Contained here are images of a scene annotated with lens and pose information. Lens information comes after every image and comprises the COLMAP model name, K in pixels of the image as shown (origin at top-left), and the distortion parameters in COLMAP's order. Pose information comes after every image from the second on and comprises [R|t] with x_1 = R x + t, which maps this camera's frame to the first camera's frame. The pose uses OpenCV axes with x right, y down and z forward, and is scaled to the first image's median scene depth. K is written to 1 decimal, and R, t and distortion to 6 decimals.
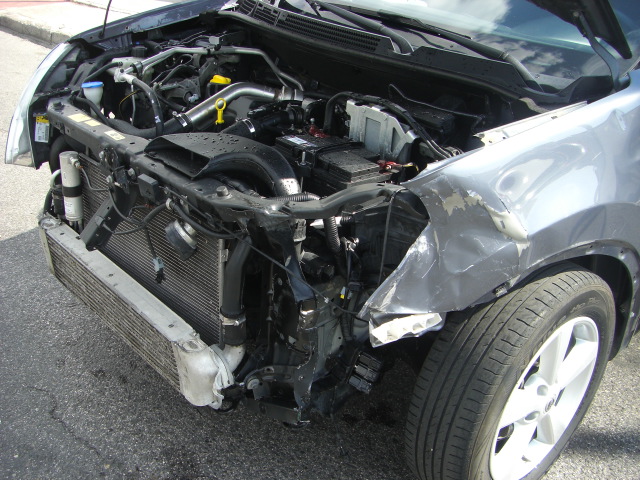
lens RADIAL K [[723.4, 0, 295.2], [0, 723.4, 265.1], [0, 0, 1]] dist [-0.197252, 0.147020]
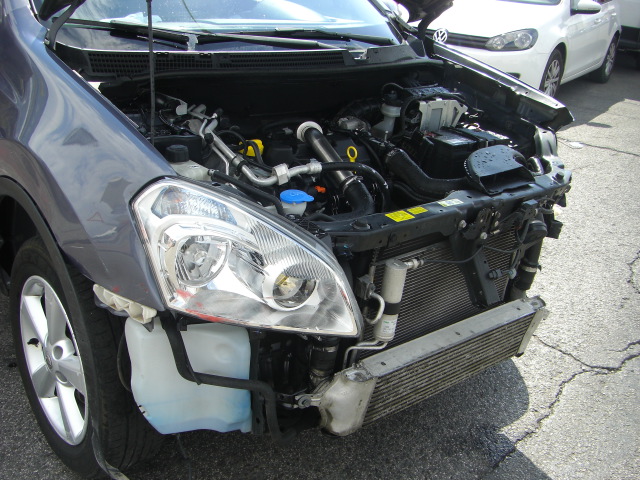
lens RADIAL K [[723.4, 0, 295.2], [0, 723.4, 265.1], [0, 0, 1]] dist [-0.197252, 0.147020]
pose [[0.056641, -0.484288, 0.873073, -1.255080], [0.391526, 0.815205, 0.426788, -0.662826], [-0.918422, 0.317657, 0.235785, 1.077056]]
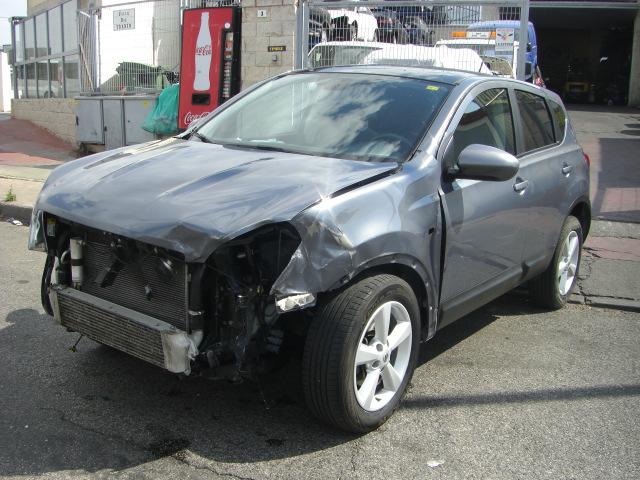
lens RADIAL K [[723.4, 0, 295.2], [0, 723.4, 265.1], [0, 0, 1]] dist [-0.197252, 0.147020]
pose [[0.979108, -0.073415, 0.189627, -0.171087], [0.114284, 0.970005, -0.214543, 0.355622], [-0.168189, 0.231732, 0.958130, -0.711015]]
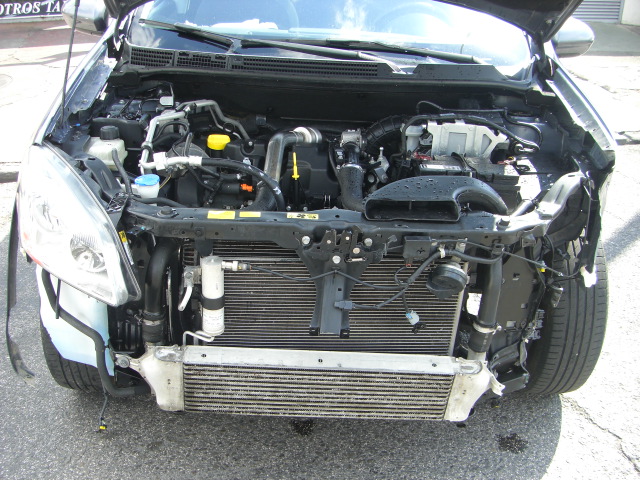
lens RADIAL K [[723.4, 0, 295.2], [0, 723.4, 265.1], [0, 0, 1]] dist [-0.197252, 0.147020]
pose [[0.656549, -0.369472, 0.657597, -0.975906], [0.356468, 0.920301, 0.161173, -0.302582], [-0.664736, 0.128595, 0.735927, 0.356108]]
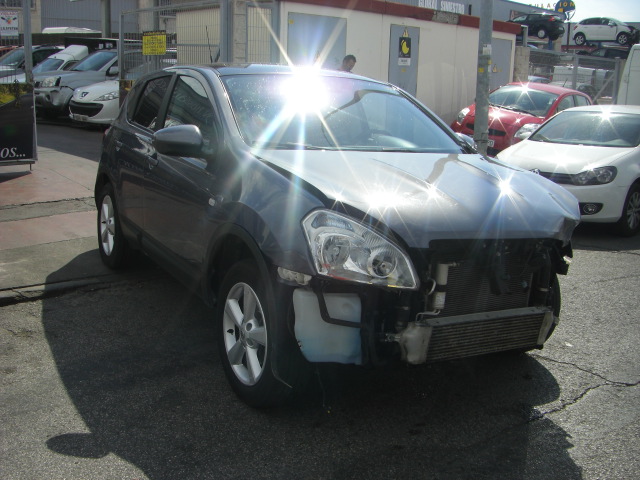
lens RADIAL K [[723.4, 0, 295.2], [0, 723.4, 265.1], [0, 0, 1]] dist [-0.197252, 0.147020]
pose [[0.231277, -0.279498, 0.931876, -2.124385], [0.430257, 0.888468, 0.159695, -0.621607], [-0.872576, 0.364013, 0.325738, 0.925132]]
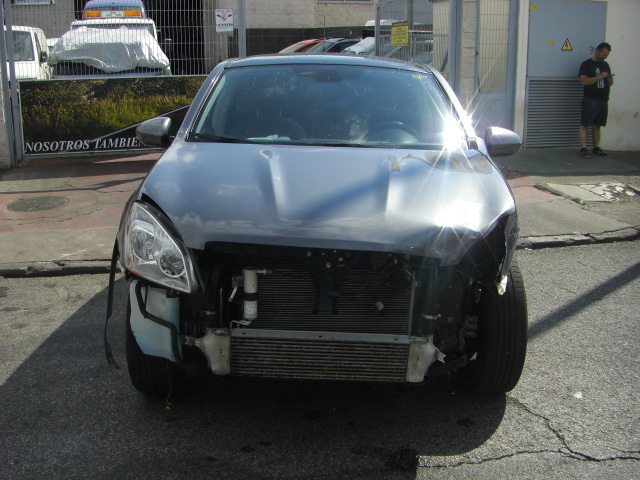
lens RADIAL K [[723.4, 0, 295.2], [0, 723.4, 265.1], [0, 0, 1]] dist [-0.197252, 0.147020]
pose [[0.669884, -0.243053, 0.701556, -1.448558], [0.370067, 0.928464, -0.031696, -0.104356], [-0.643666, 0.280855, 0.711909, -0.037638]]
